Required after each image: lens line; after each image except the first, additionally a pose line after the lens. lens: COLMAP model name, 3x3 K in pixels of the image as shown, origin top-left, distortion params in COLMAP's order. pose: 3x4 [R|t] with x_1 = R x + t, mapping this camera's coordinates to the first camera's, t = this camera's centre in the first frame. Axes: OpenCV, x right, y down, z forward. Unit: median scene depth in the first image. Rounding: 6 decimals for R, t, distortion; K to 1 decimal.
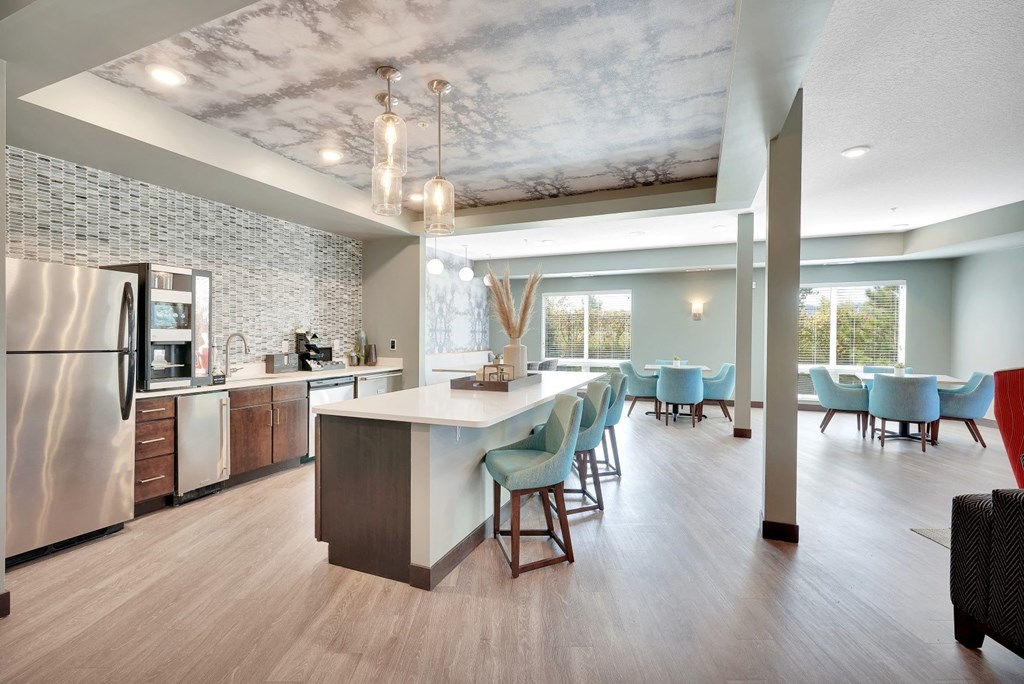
lens RADIAL K [[415.2, 0, 515.7], [0, 415.2, 341.6], [0, 0, 1]] dist [0.001612, -0.003563]
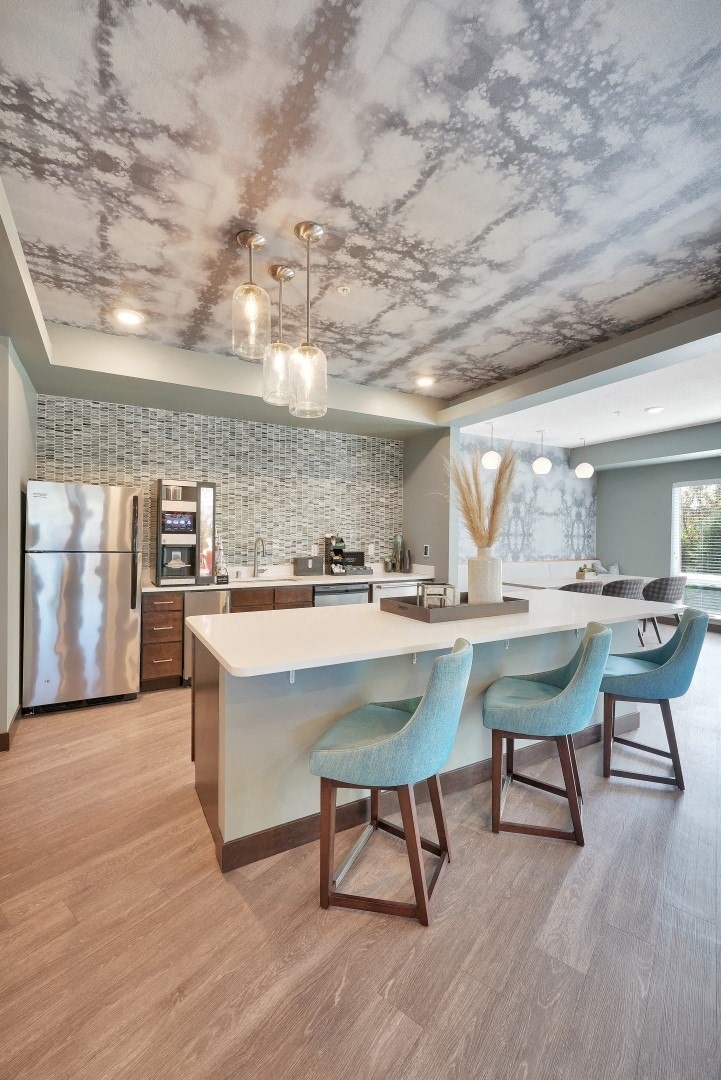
lens RADIAL K [[437.9, 0, 363.2], [0, 437.9, 535.6], [0, 0, 1]] dist [0.001612, -0.003563]
pose [[0.810191, 0.002233, -0.586162, 0.270972], [-0.015684, 0.999717, -0.017869, -0.010707], [0.585957, 0.023671, 0.809997, 0.266727]]
